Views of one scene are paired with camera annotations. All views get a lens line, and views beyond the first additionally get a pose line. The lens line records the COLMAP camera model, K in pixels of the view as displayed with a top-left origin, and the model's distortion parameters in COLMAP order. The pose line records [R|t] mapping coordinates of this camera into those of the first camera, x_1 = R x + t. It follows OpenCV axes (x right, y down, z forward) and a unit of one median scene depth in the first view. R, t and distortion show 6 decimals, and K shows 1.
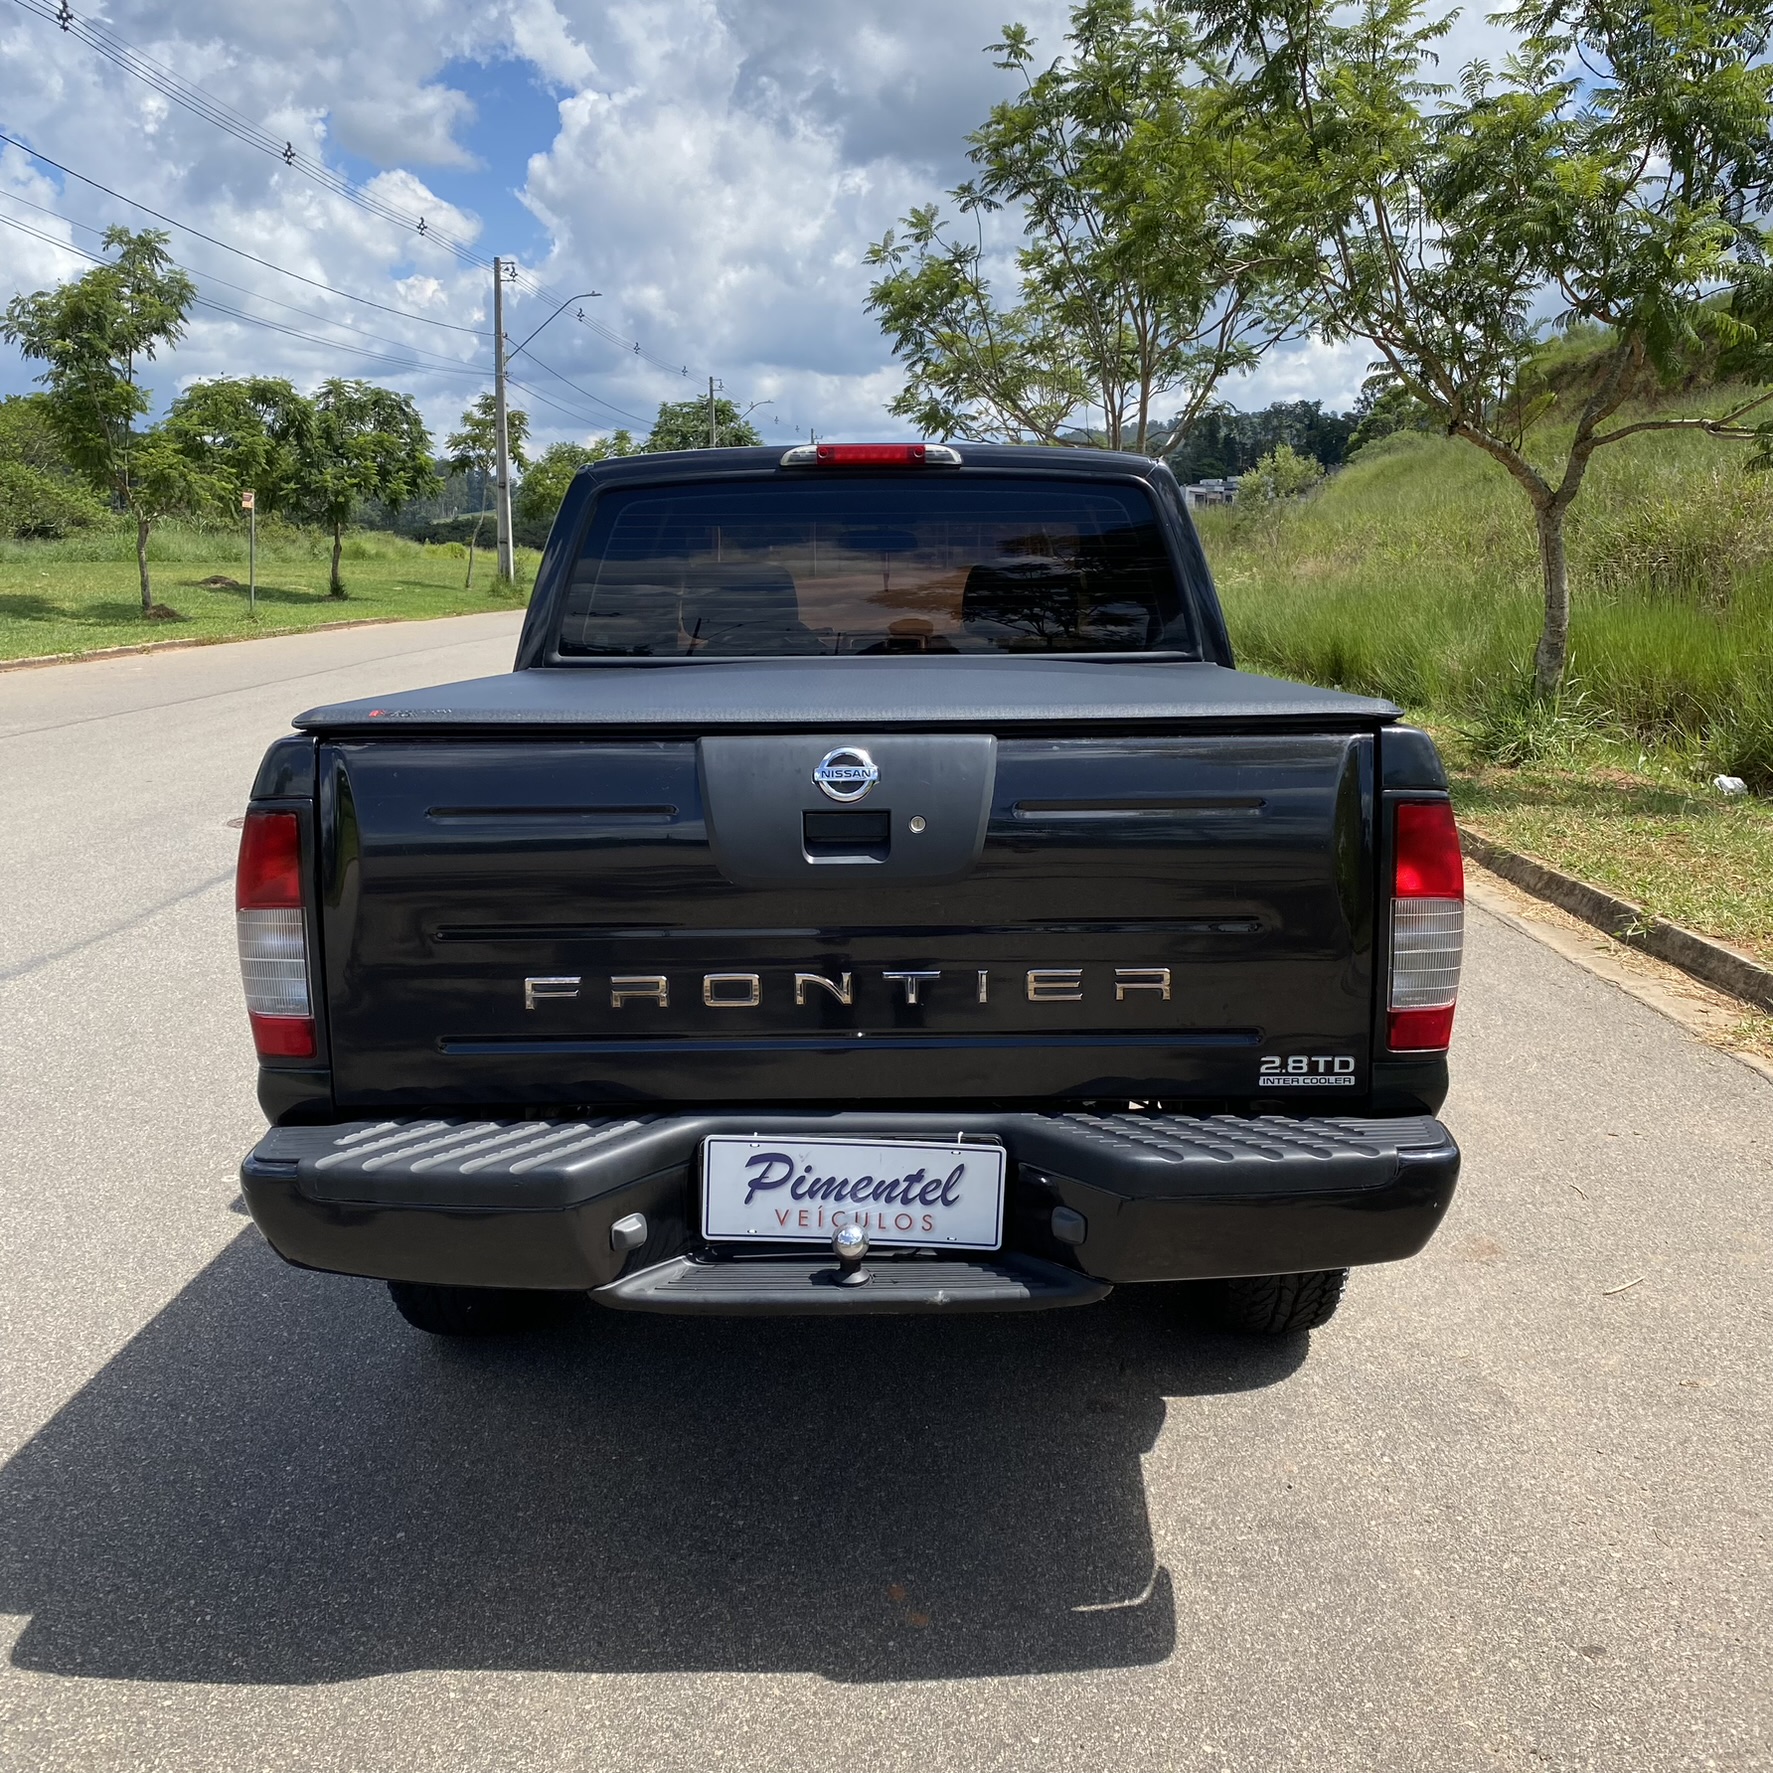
lens RADIAL K [[1864.2, 0, 886.5], [0, 1864.2, 886.5], [0, 0, 1]] dist [-0.001996, 0.003157]
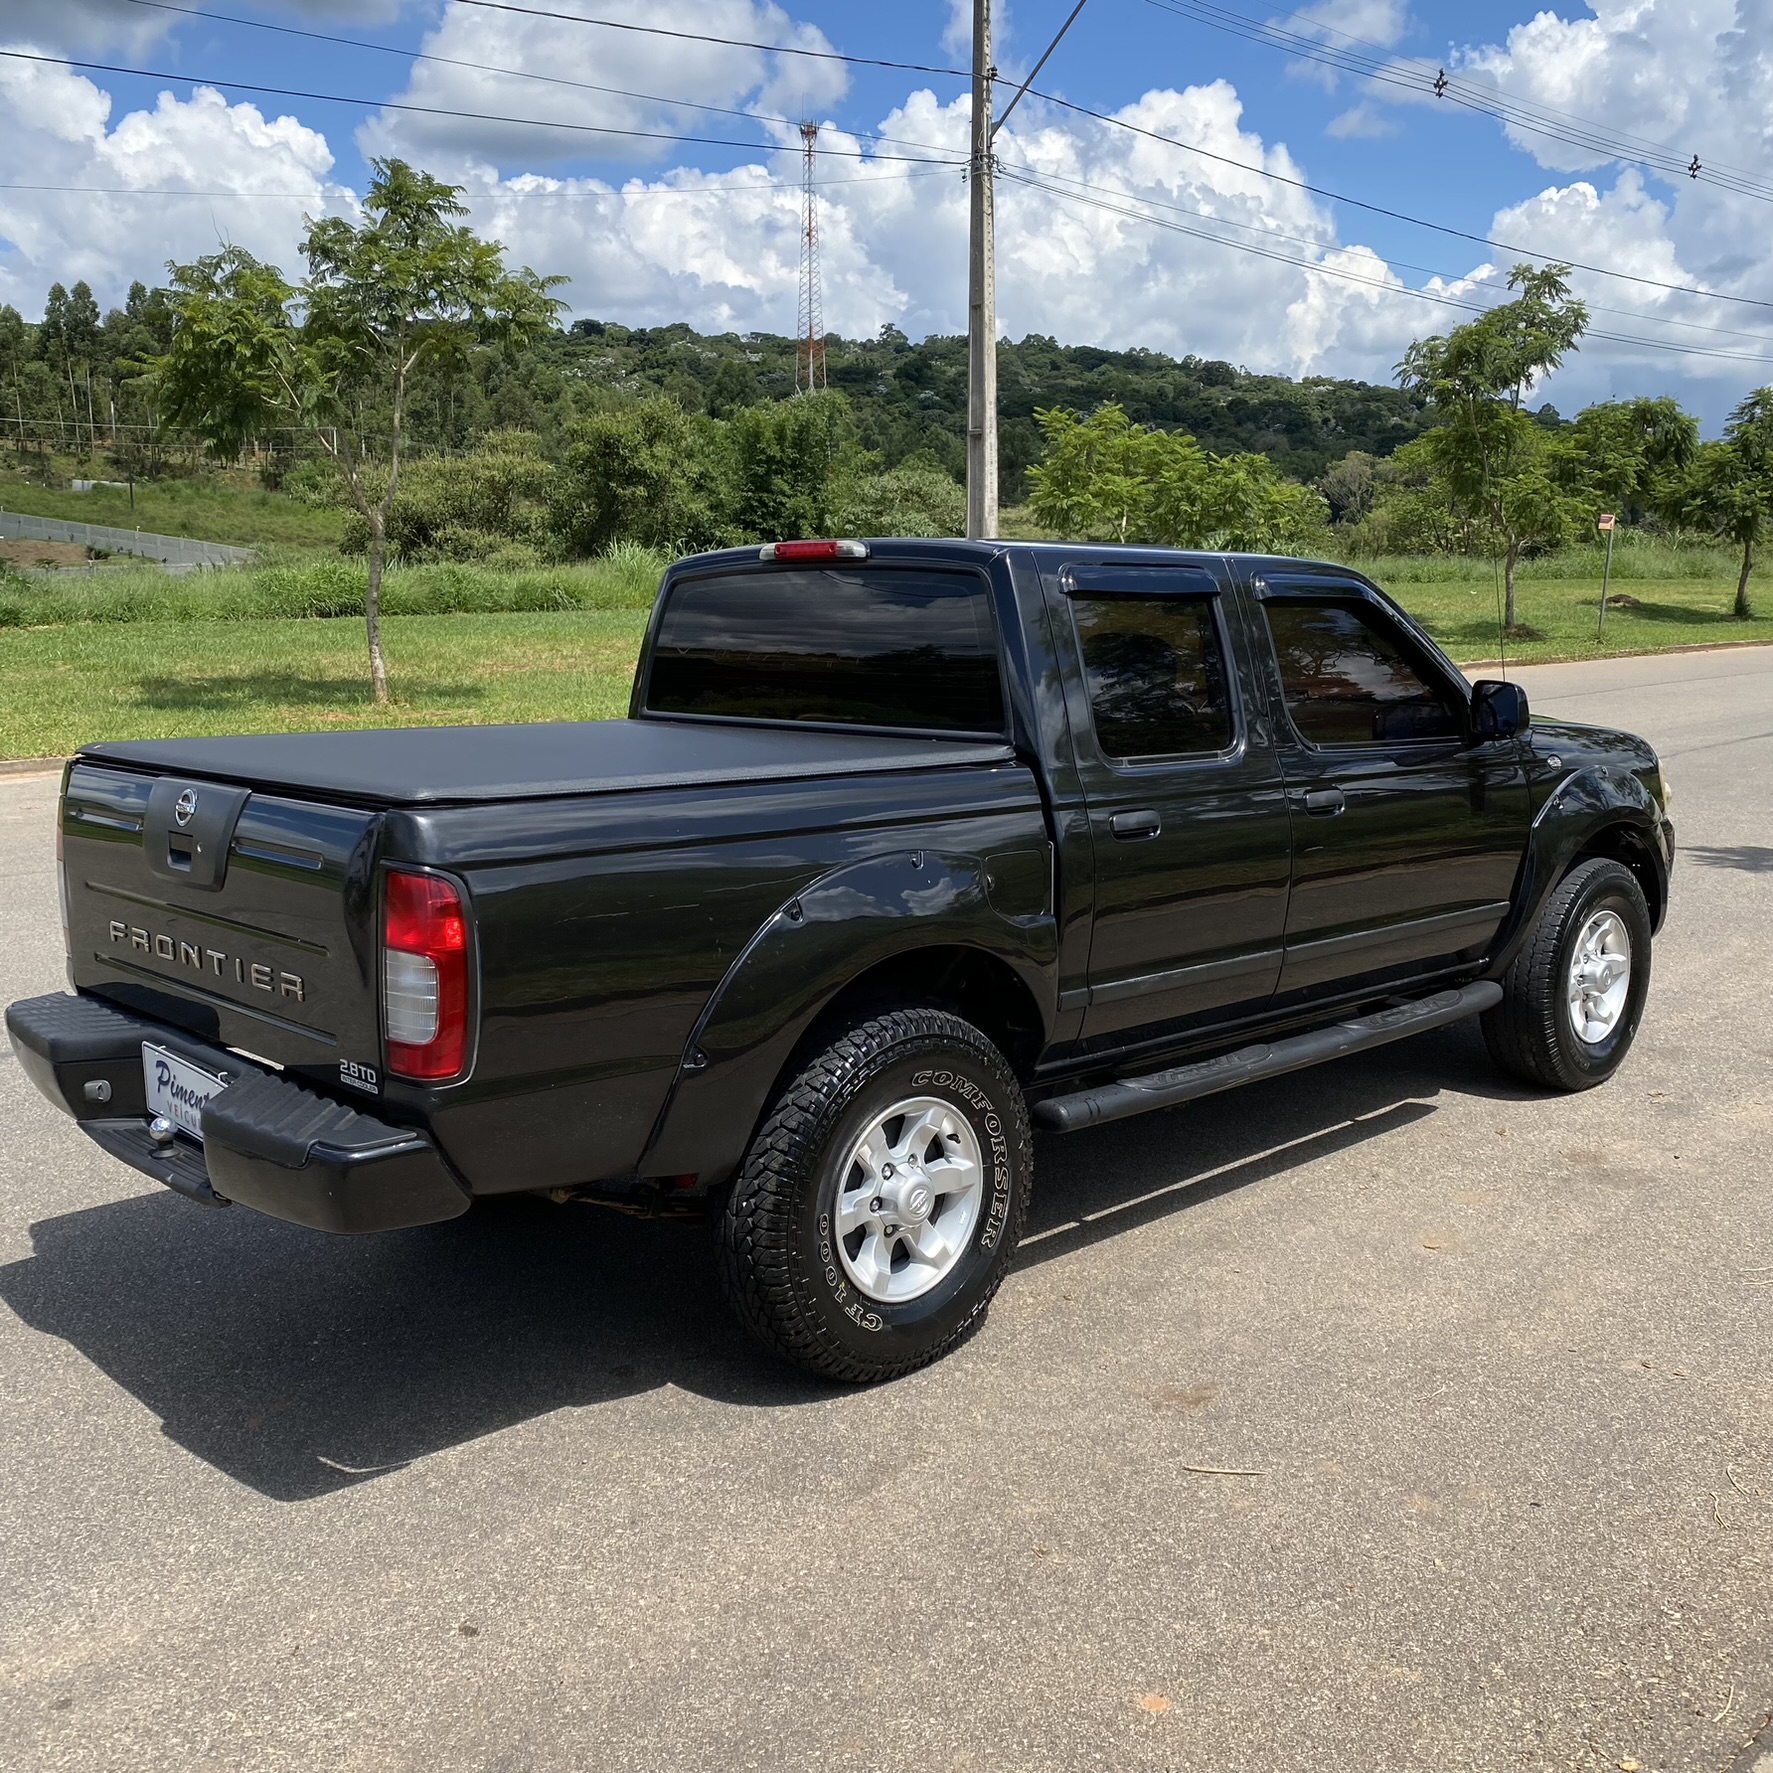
lens RADIAL K [[1856.0, 0, 886.5], [0, 1856.0, 886.5], [0, 0, 1]] dist [-0.014006, 0.037918]
pose [[0.676026, 0.113382, -0.728103, 1.192353], [-0.115956, 0.992149, 0.046838, -0.112221], [0.727697, 0.052764, 0.683866, 0.348825]]
